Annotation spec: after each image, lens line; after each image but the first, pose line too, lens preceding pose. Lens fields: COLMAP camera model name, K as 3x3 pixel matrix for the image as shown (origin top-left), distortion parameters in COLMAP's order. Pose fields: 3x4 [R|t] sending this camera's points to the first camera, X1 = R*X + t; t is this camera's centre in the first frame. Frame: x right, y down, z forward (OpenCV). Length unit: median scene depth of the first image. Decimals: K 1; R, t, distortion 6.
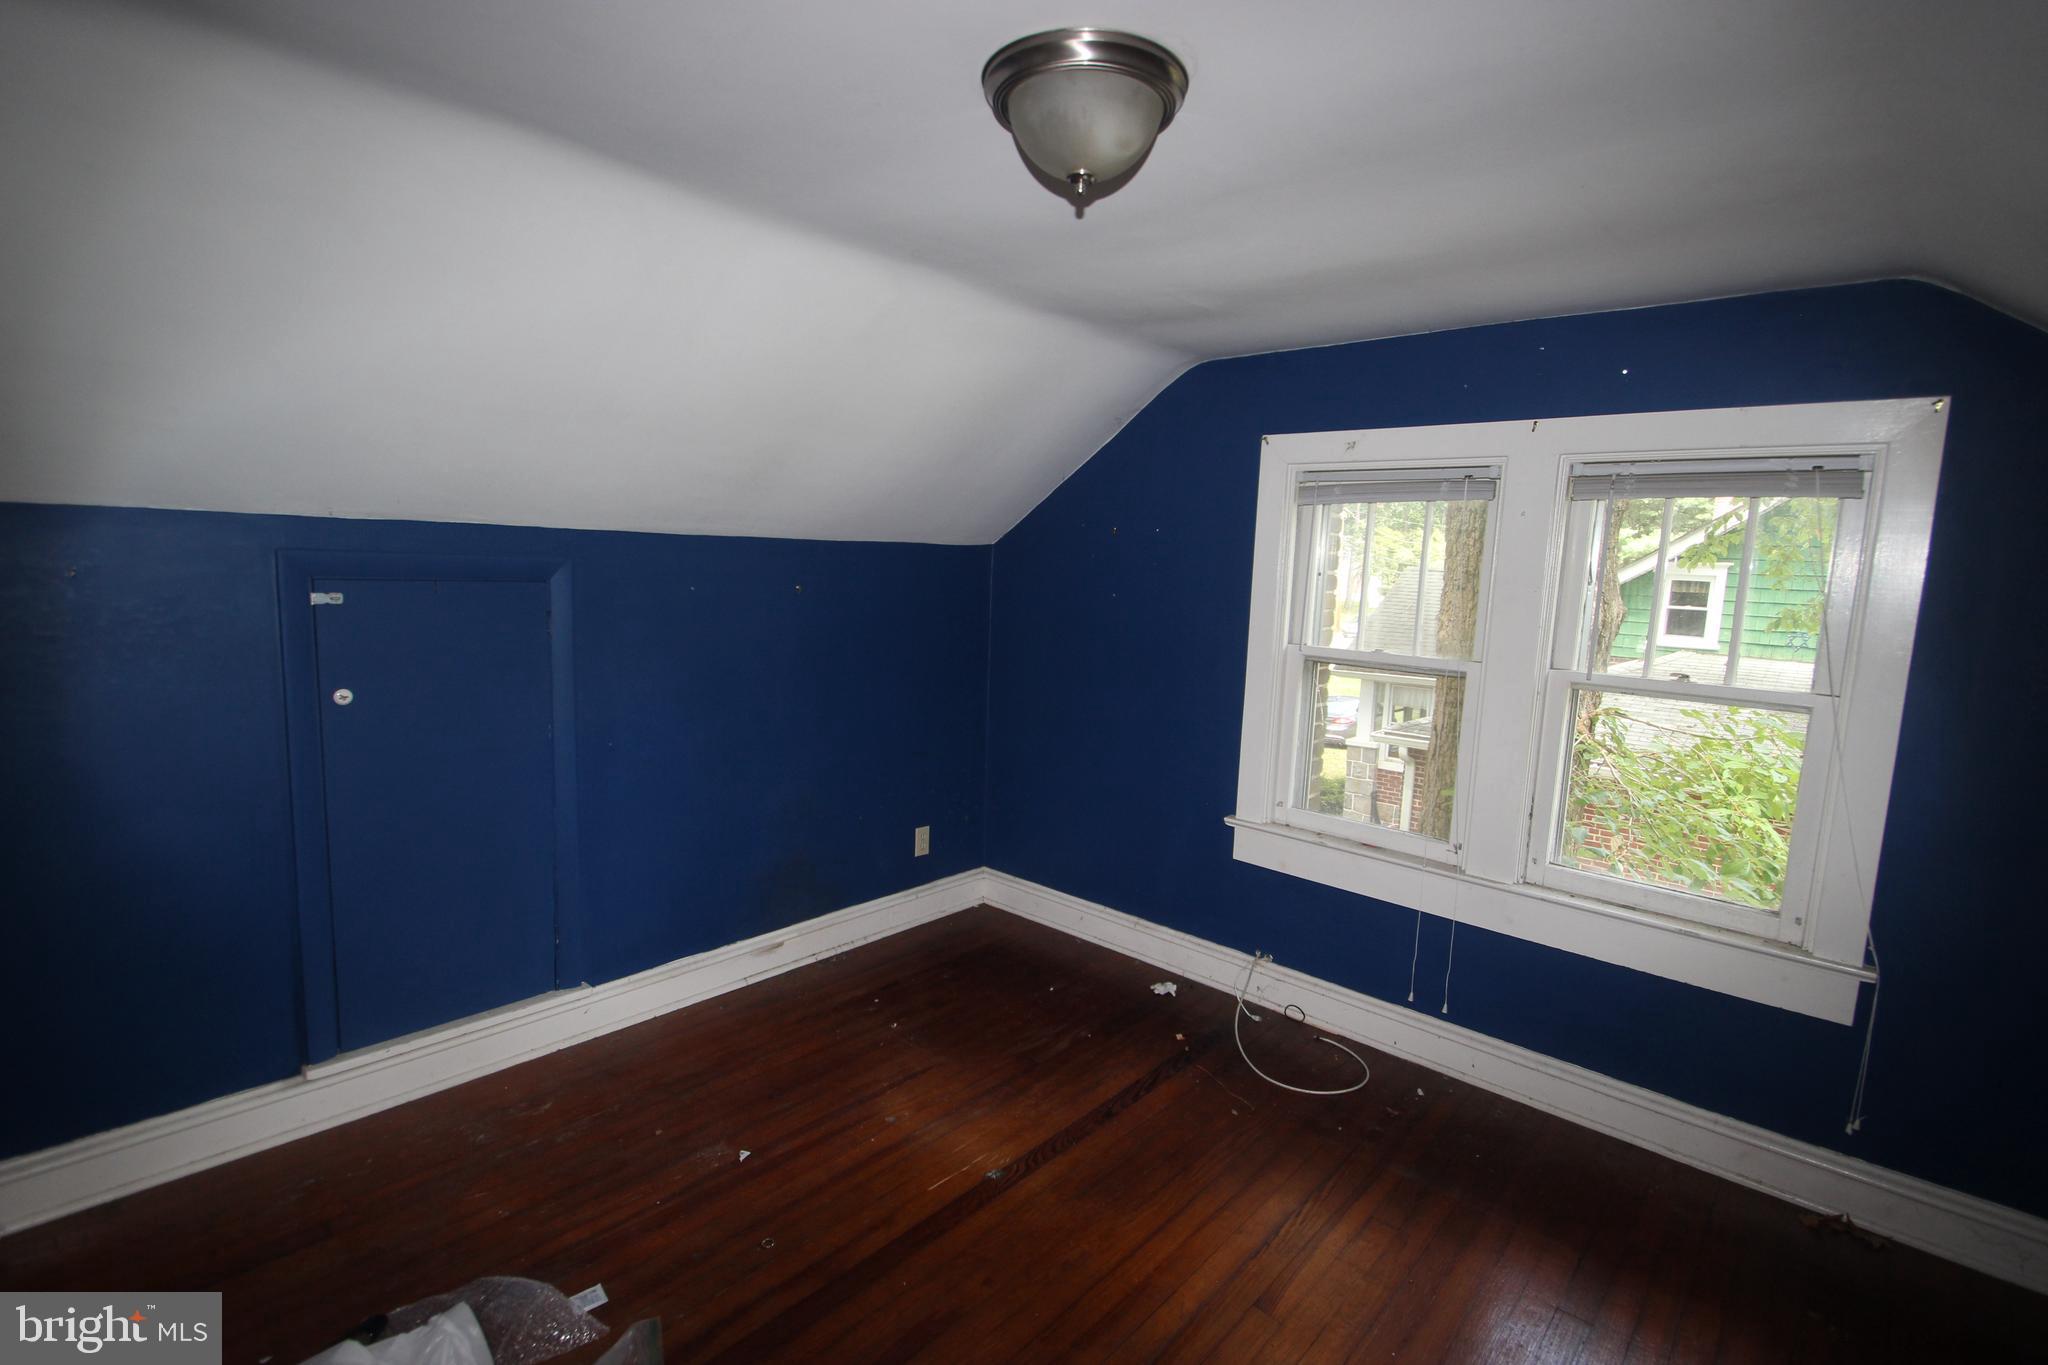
lens RADIAL K [[948.6, 0, 1029.9], [0, 948.6, 688.5], [0, 0, 1]] dist [0.017445, -0.020357]
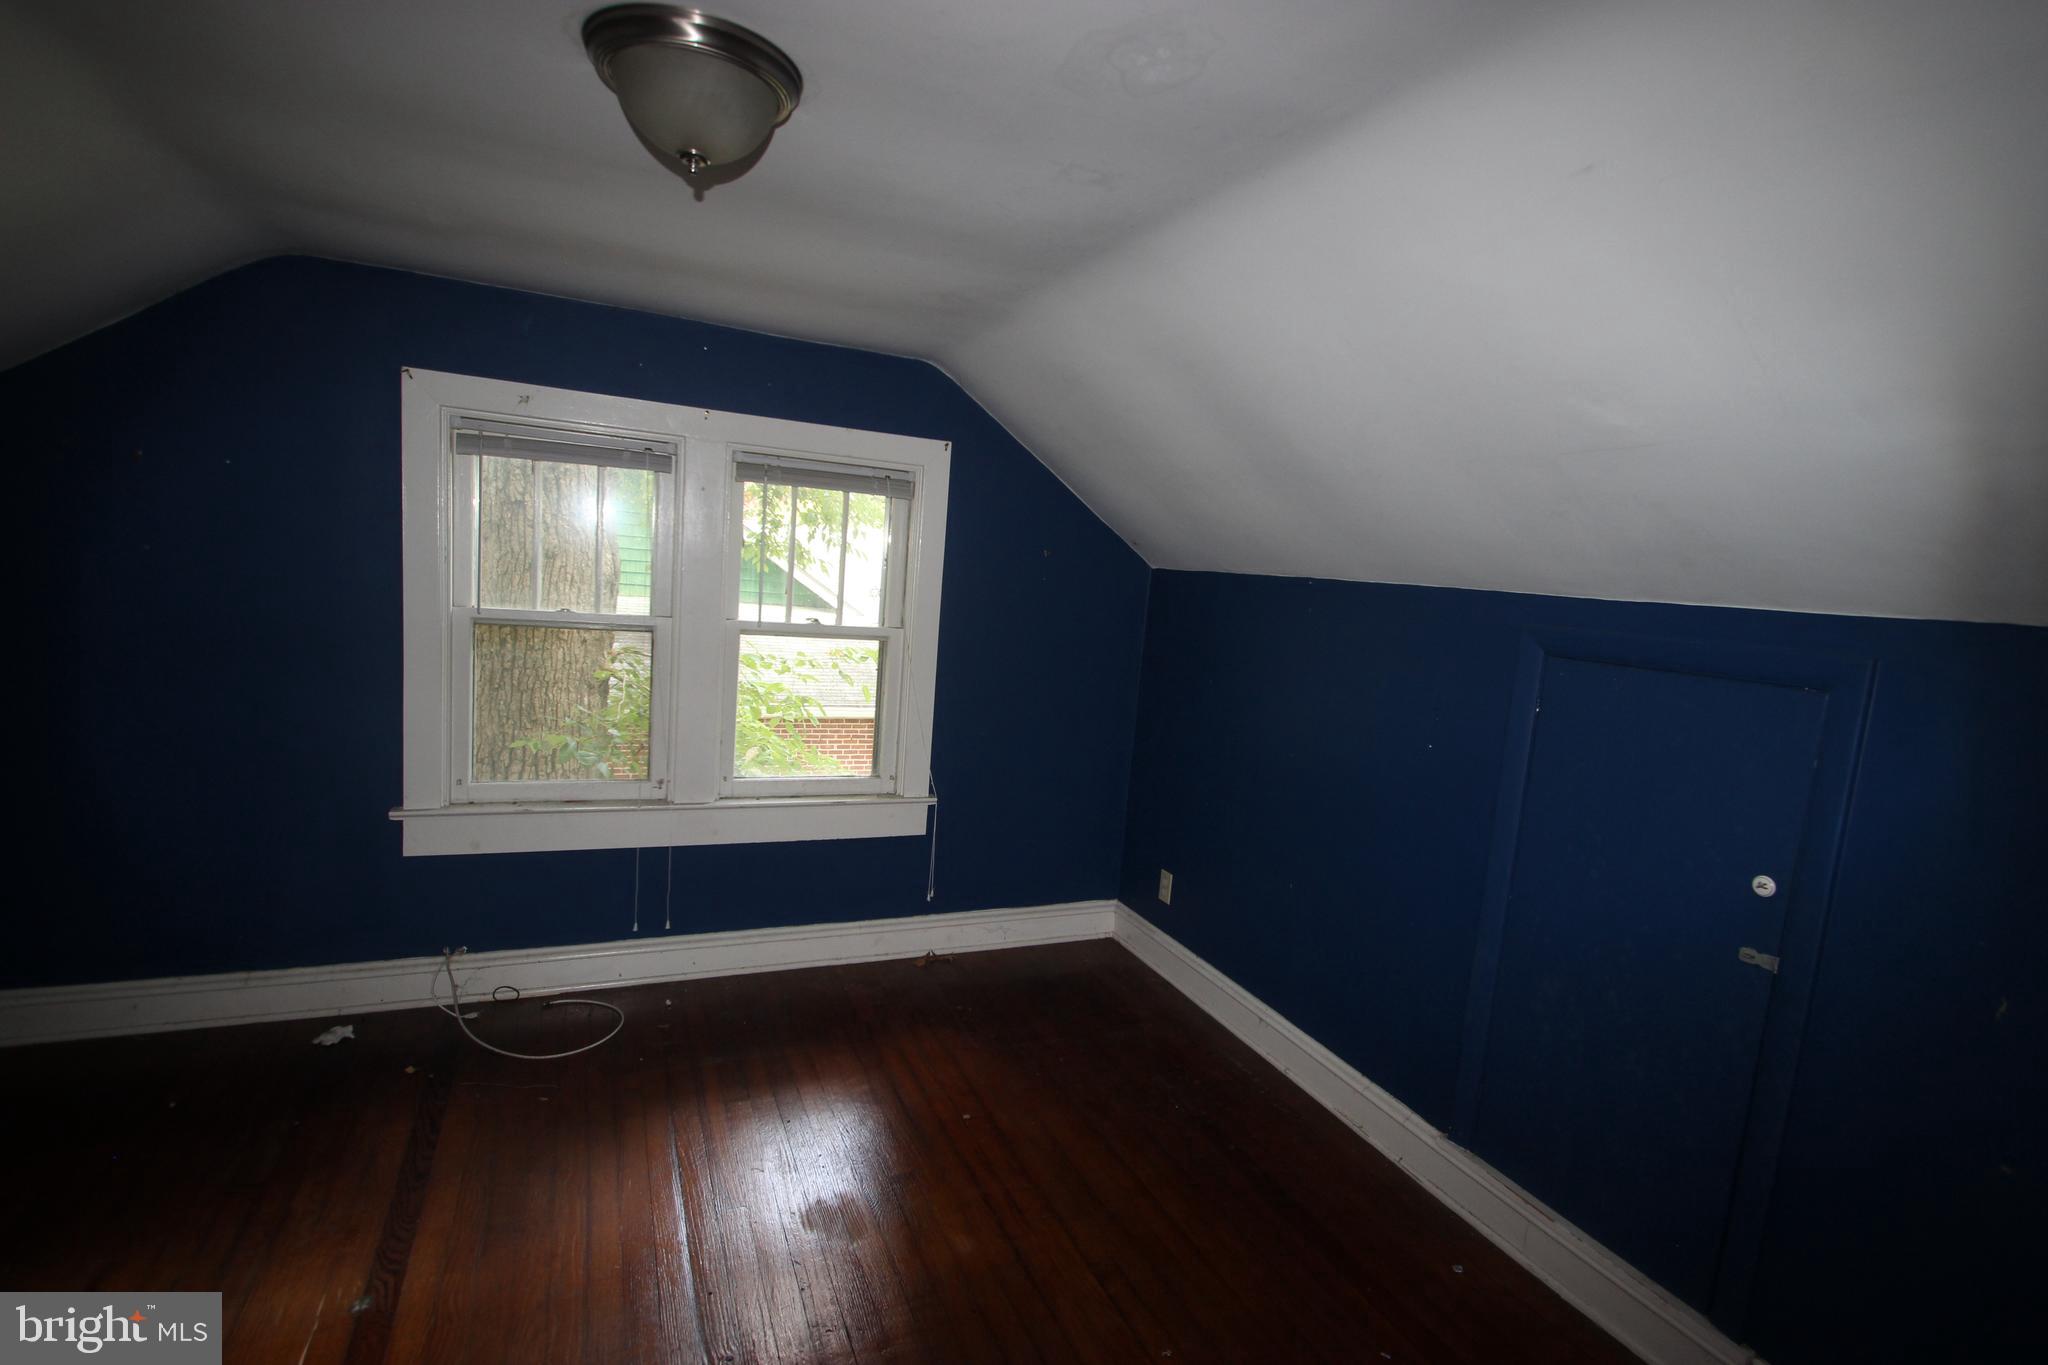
lens RADIAL K [[948.6, 0, 1029.9], [0, 948.6, 688.5], [0, 0, 1]] dist [0.017445, -0.020357]
pose [[0.412466, -0.122261, 0.902731, -0.374174], [0.060510, 0.992441, 0.106764, -0.037193], [-0.908961, 0.010588, 0.416747, 0.137129]]
